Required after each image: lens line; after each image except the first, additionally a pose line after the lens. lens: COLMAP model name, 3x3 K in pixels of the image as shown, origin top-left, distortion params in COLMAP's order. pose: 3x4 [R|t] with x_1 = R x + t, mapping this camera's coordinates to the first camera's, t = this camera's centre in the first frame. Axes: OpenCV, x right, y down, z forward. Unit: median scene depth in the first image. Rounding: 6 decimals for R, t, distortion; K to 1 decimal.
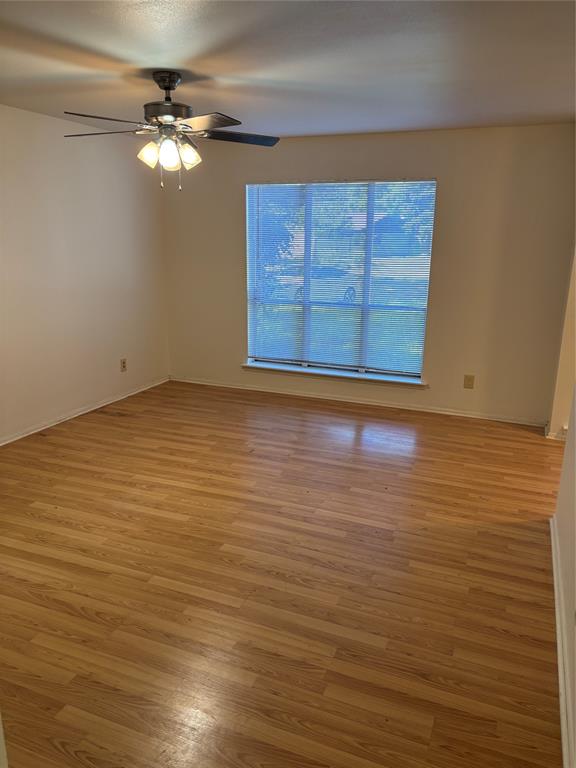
lens RADIAL K [[588.8, 0, 288.0], [0, 588.8, 384.0], [0, 0, 1]] dist [-0.002873, -0.003439]
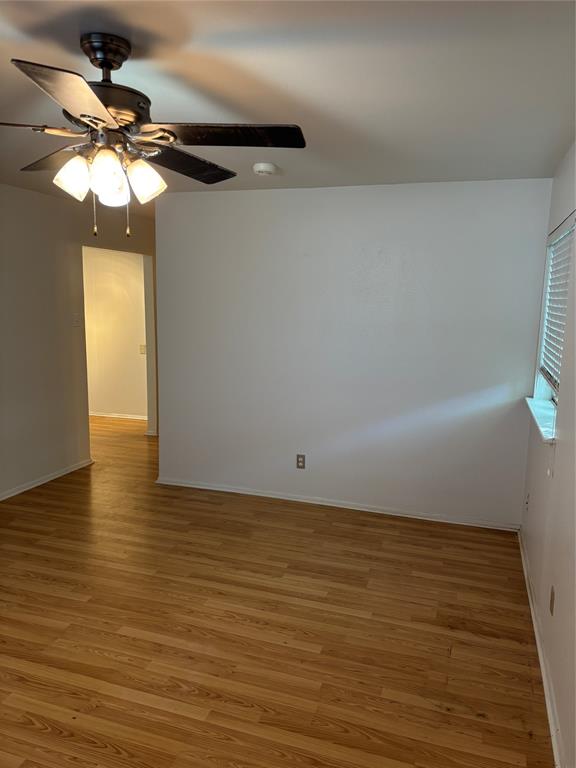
lens RADIAL K [[571.2, 0, 286.9], [0, 571.2, 397.3], [0, 0, 1]] dist [0.001745, -0.001296]
pose [[-0.996100, -0.025461, -0.084475, -0.285530], [-0.057968, 0.910660, 0.409071, -0.373445], [0.066513, 0.412372, -0.908584, 1.402434]]
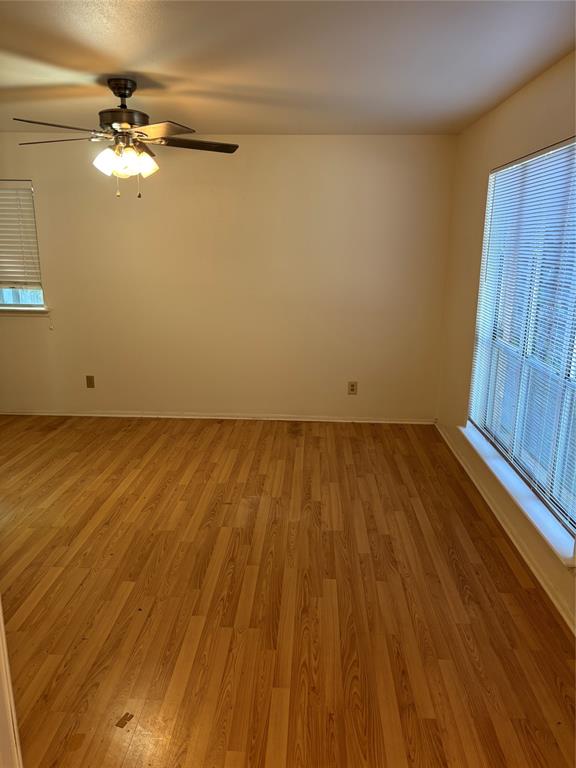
lens RADIAL K [[572.3, 0, 288.0], [0, 572.3, 384.0], [0, 0, 1]] dist [0.006903, 0.001371]
pose [[0.336276, 0.214323, -0.917052, 0.756901], [-0.241067, 0.960908, 0.136175, -0.201295], [0.910387, 0.175278, 0.374796, 0.838190]]
